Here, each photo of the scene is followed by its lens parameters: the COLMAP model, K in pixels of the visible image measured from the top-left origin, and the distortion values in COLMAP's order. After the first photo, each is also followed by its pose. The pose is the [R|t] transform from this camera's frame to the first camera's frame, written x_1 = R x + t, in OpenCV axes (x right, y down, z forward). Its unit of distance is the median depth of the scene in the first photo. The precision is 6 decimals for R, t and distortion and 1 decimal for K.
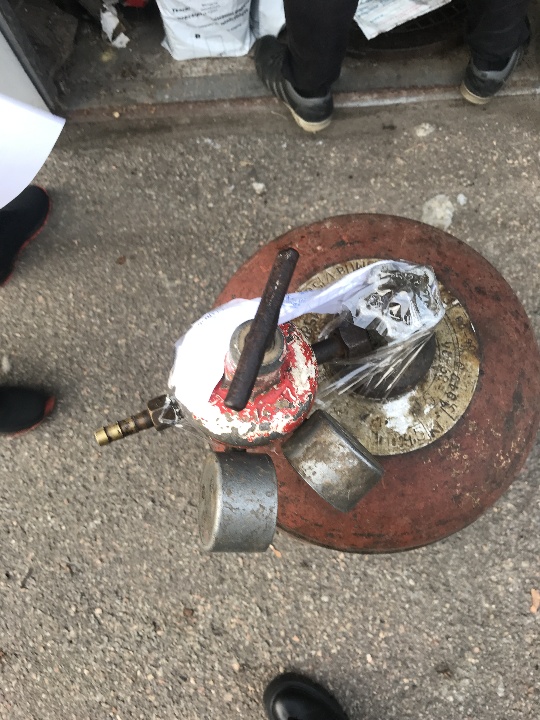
lens RADIAL K [[613.7, 0, 262.9], [0, 613.7, 360.5], [0, 0, 1]] dist [0.004944, 0.010418]
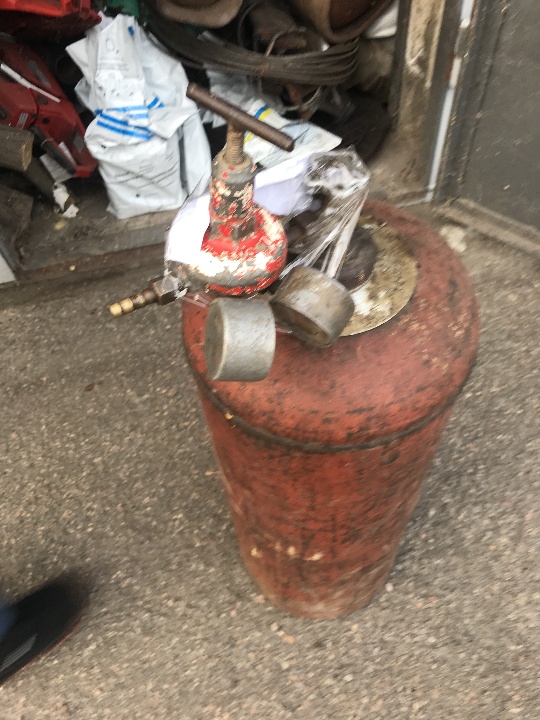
lens RADIAL K [[613.7, 0, 271.1], [0, 613.7, 362.3], [0, 0, 1]] dist [0.004944, 0.010418]
pose [[0.981147, -0.161164, 0.106663, -0.034002], [0.186623, 0.933501, -0.306183, 0.192490], [-0.050225, 0.320316, 0.945978, -0.027966]]
